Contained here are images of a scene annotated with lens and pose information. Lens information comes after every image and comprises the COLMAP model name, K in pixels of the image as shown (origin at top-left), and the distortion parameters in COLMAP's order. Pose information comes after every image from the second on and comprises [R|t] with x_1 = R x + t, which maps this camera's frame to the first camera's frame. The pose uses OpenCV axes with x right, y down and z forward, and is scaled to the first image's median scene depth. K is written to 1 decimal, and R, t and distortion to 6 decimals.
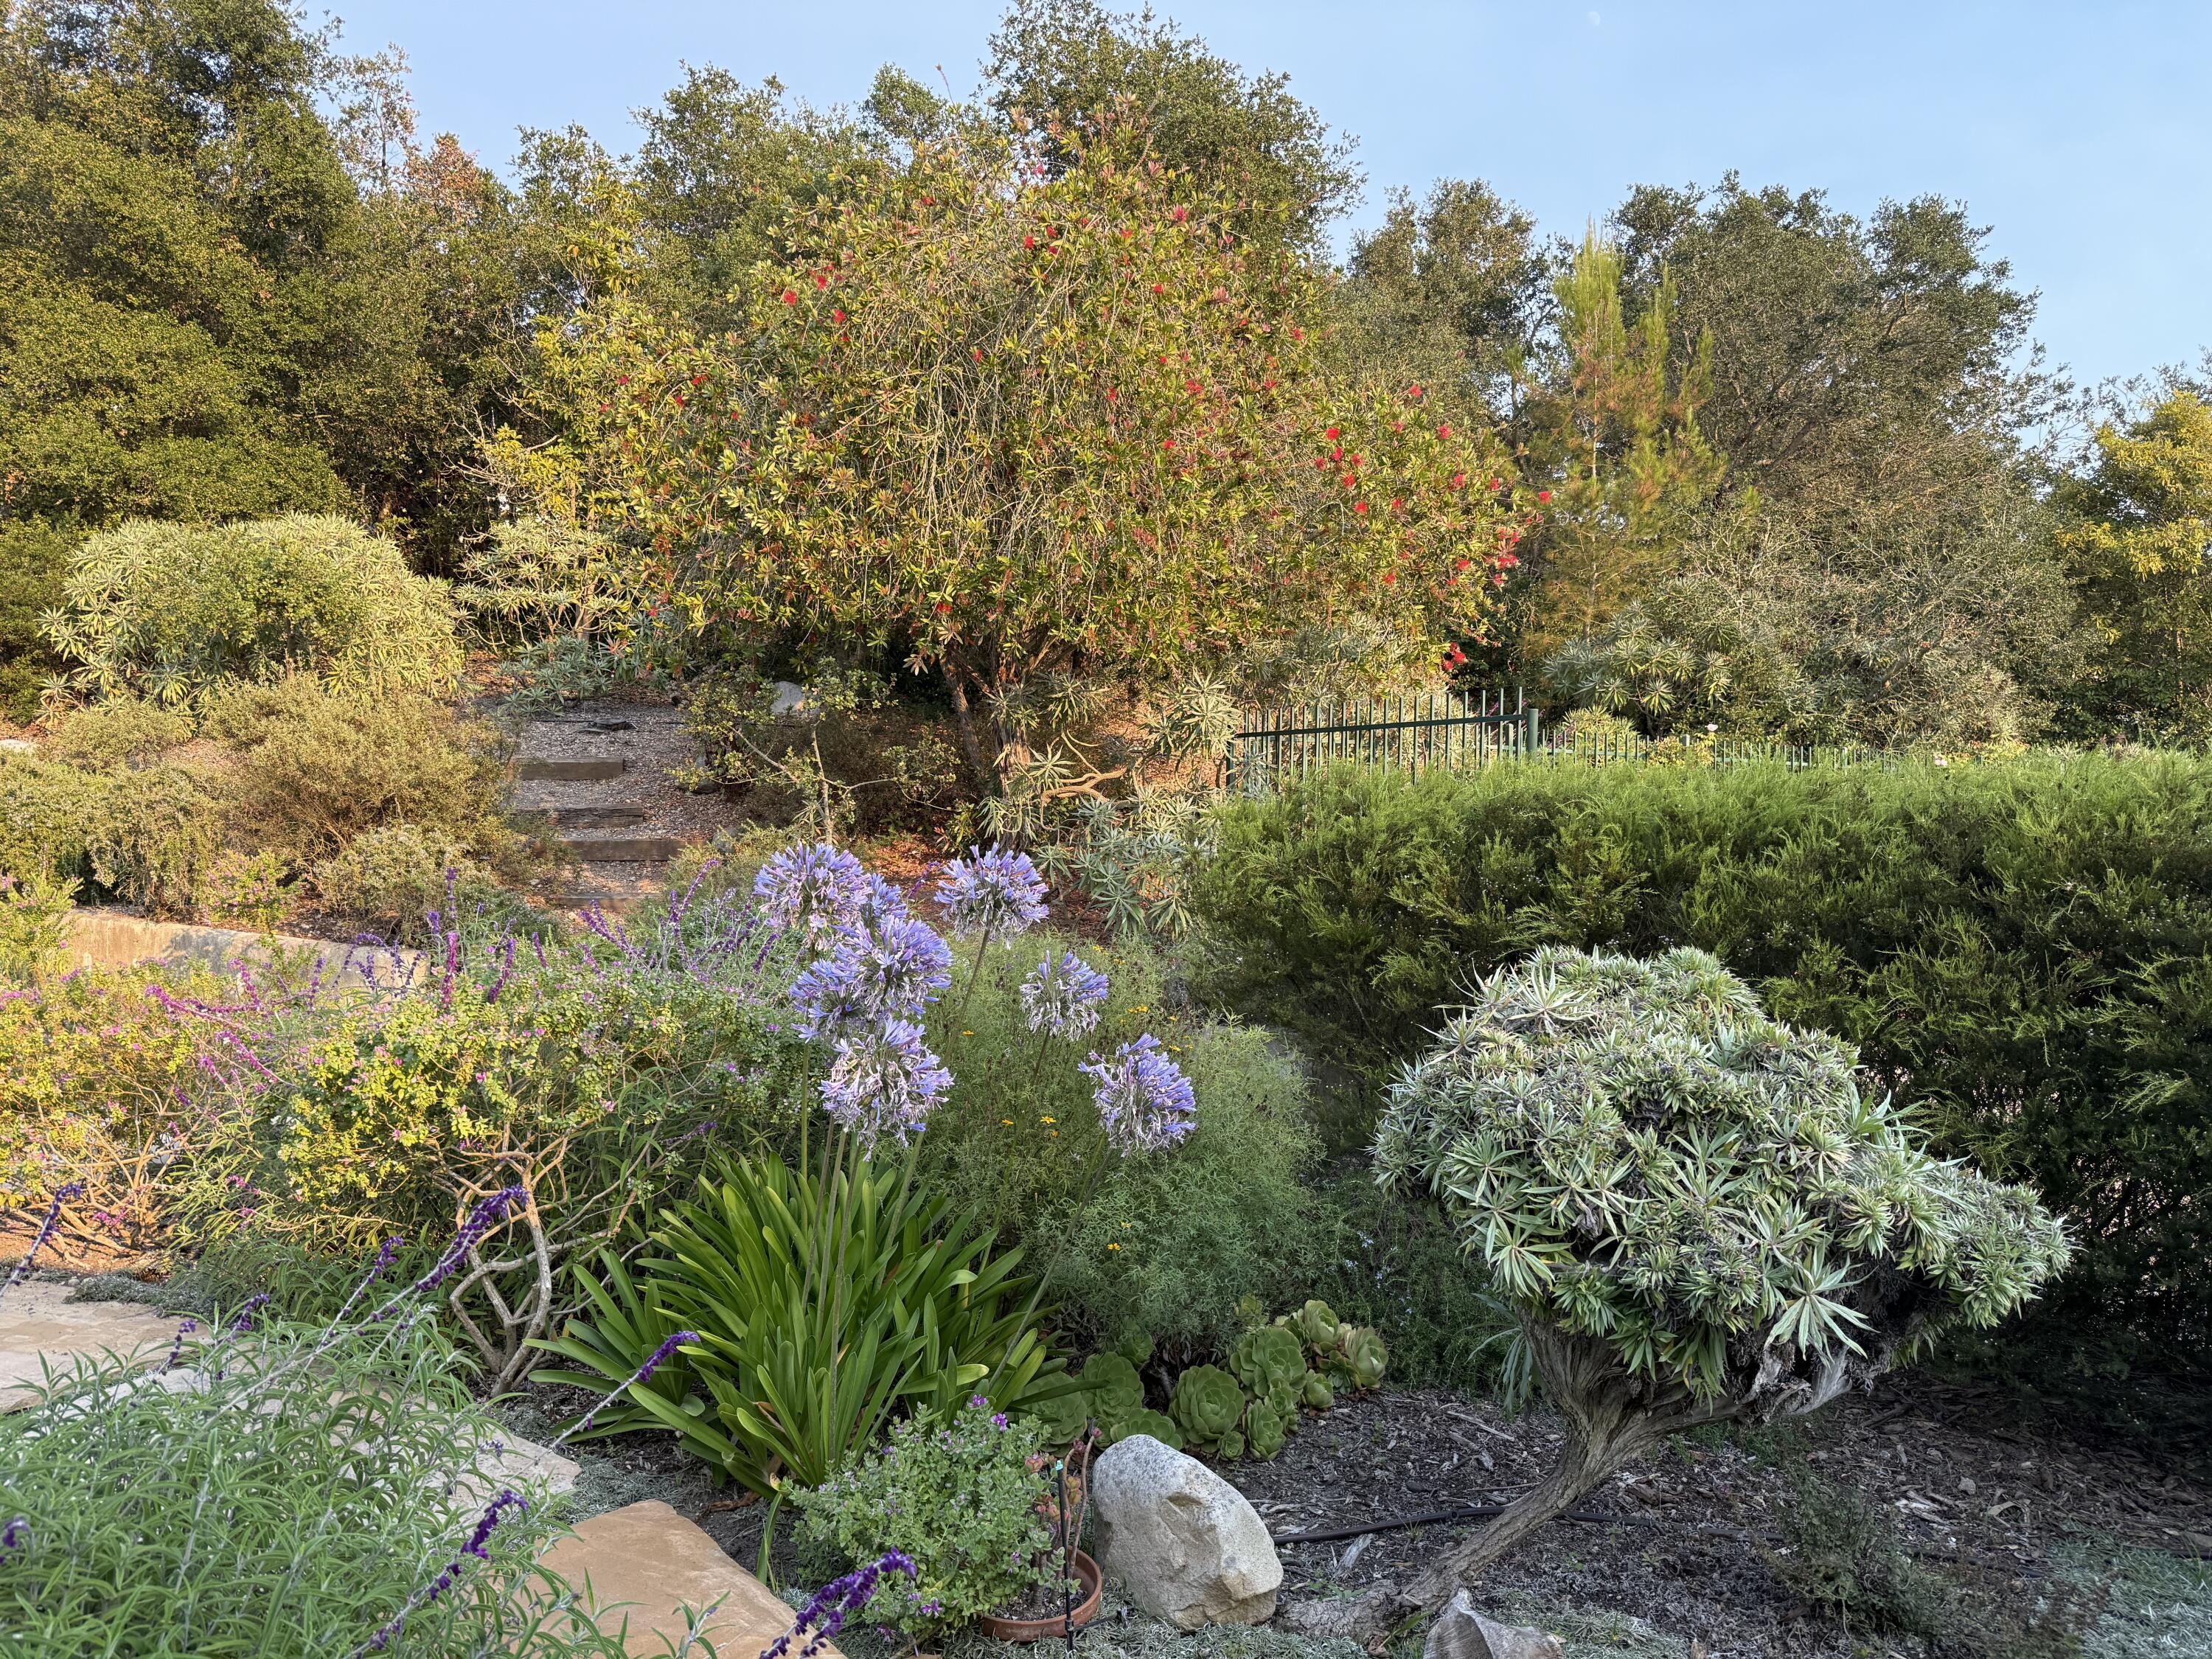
lens RADIAL K [[1564.2, 0, 1102.9], [0, 1564.2, 835.8], [0, 0, 1]] dist [0.048758, -0.046349]
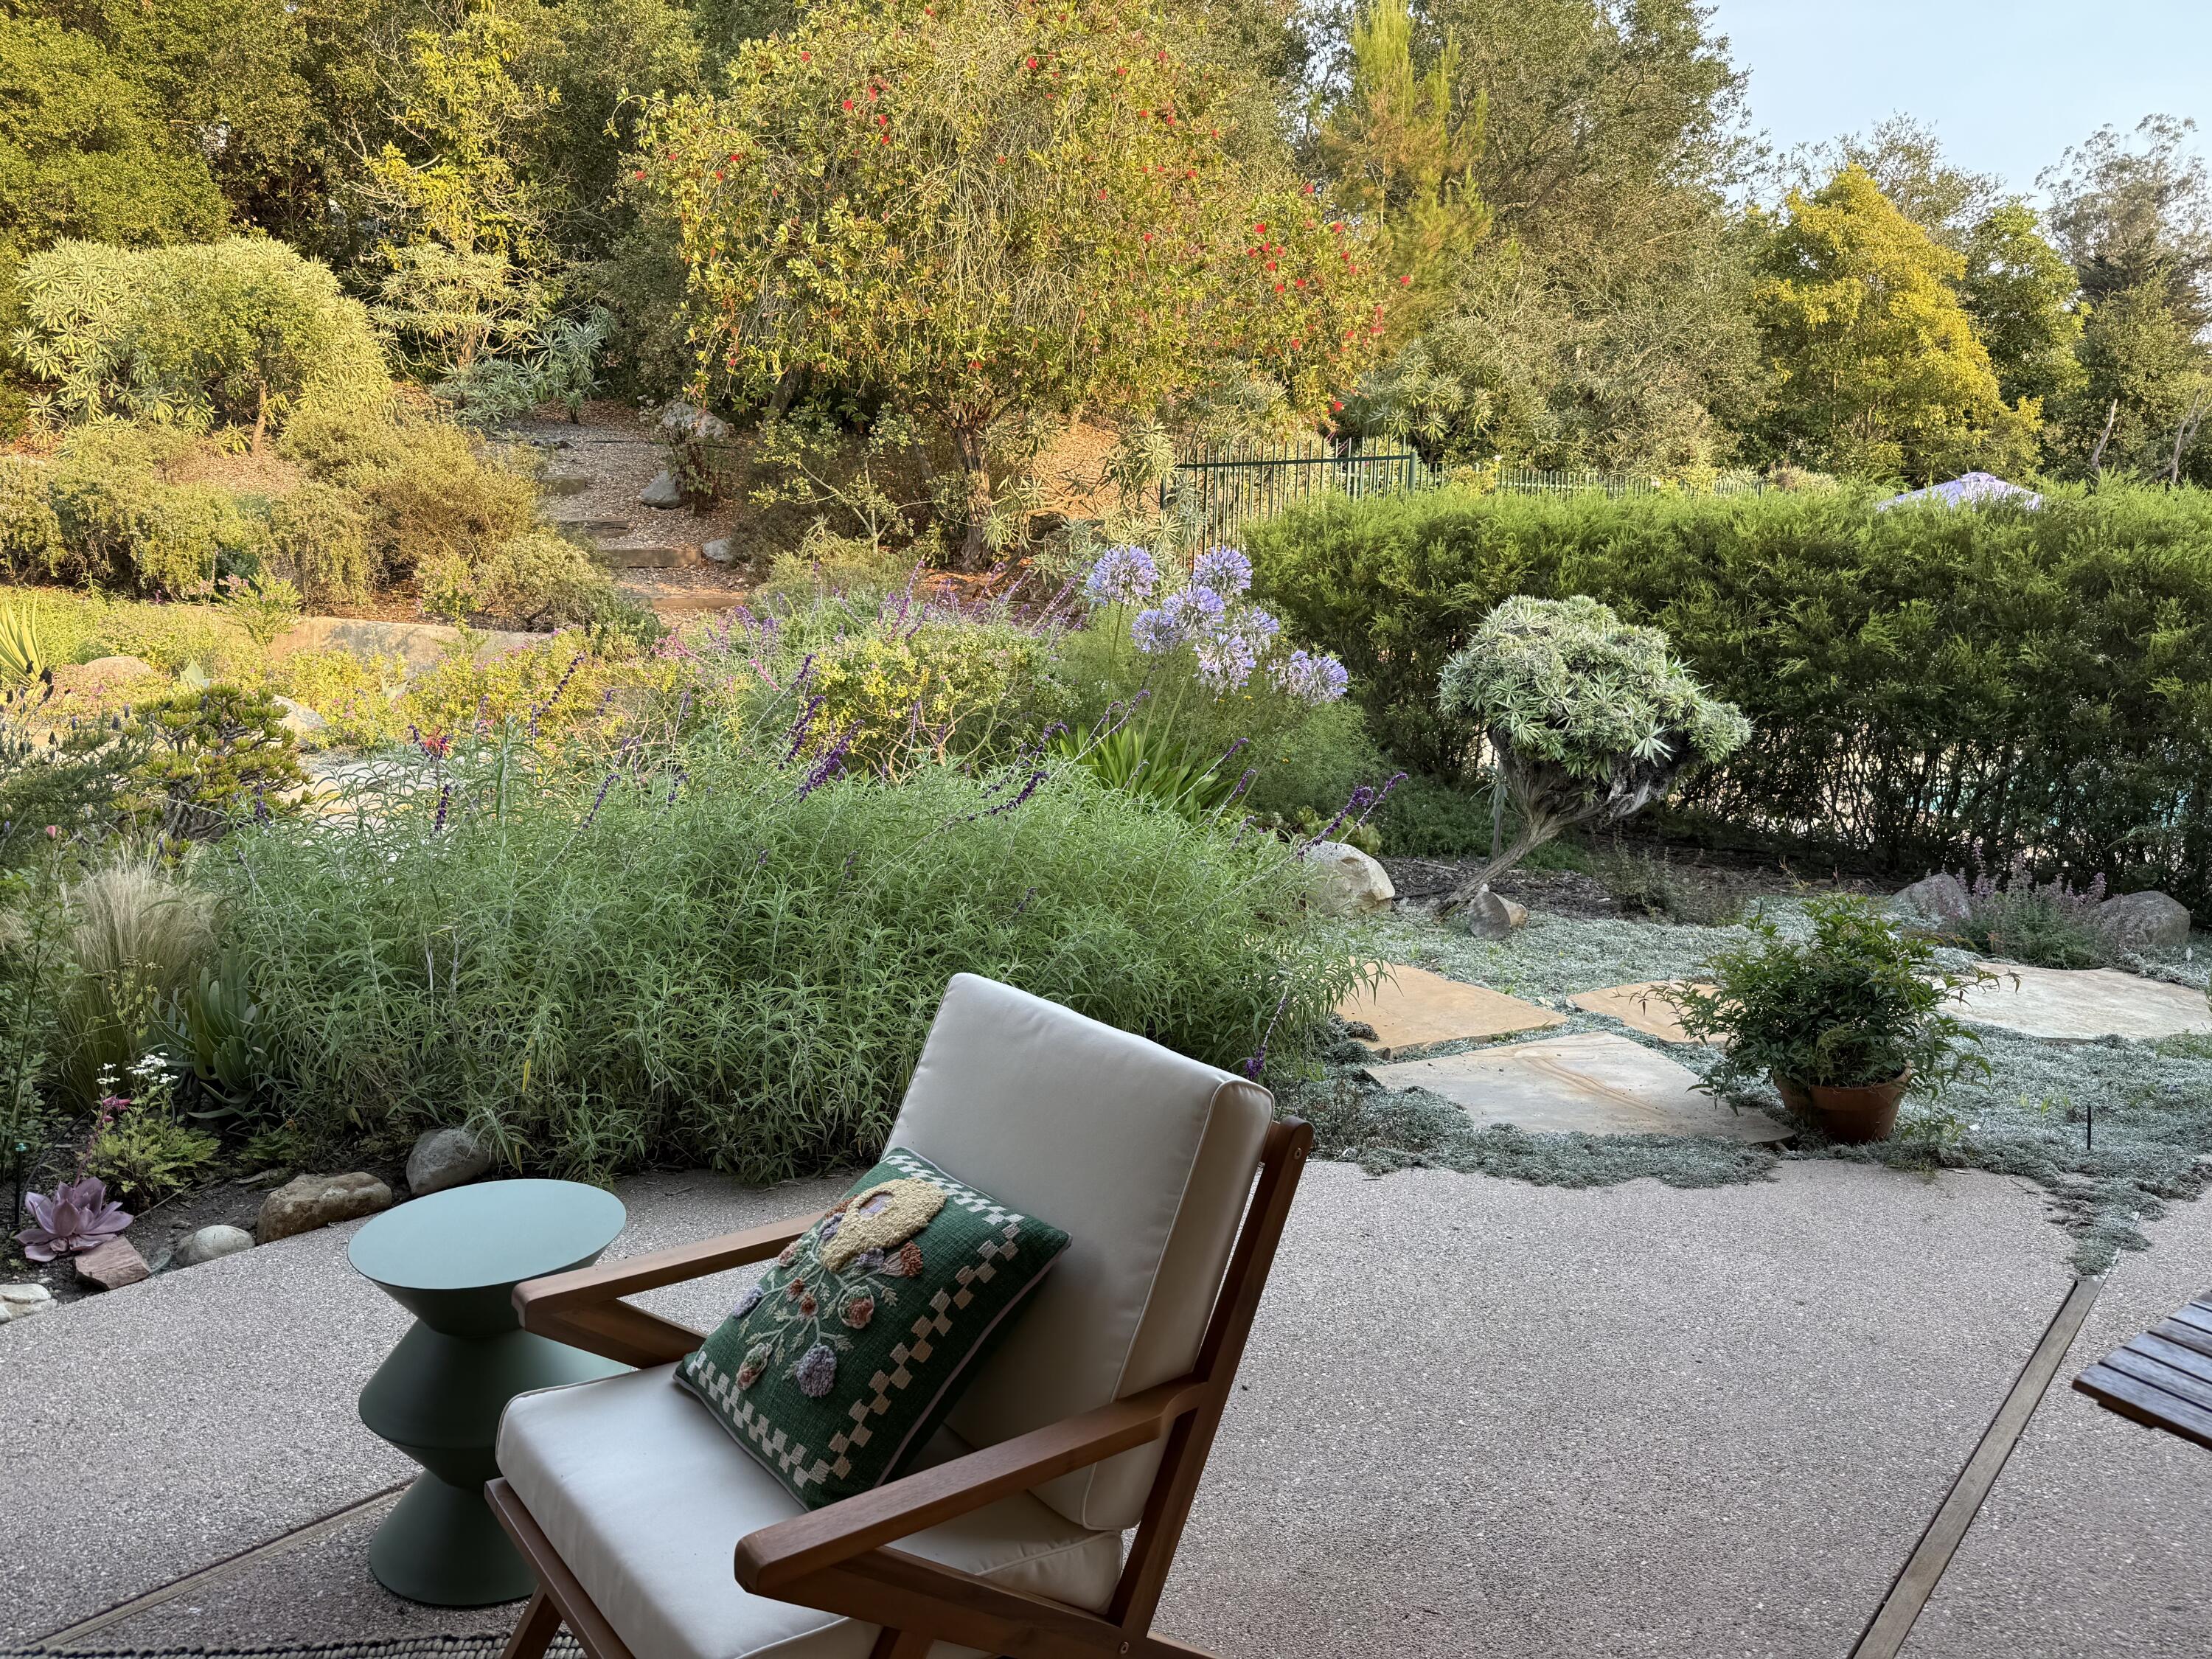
lens RADIAL K [[1564.2, 0, 1111.3], [0, 1564.2, 824.6], [0, 0, 1]] dist [0.048758, -0.046349]
pose [[0.984436, -0.033667, 0.172490, -0.142402], [0.003529, 0.985068, 0.172131, 0.003594], [-0.175710, -0.168844, 0.969855, -0.217920]]
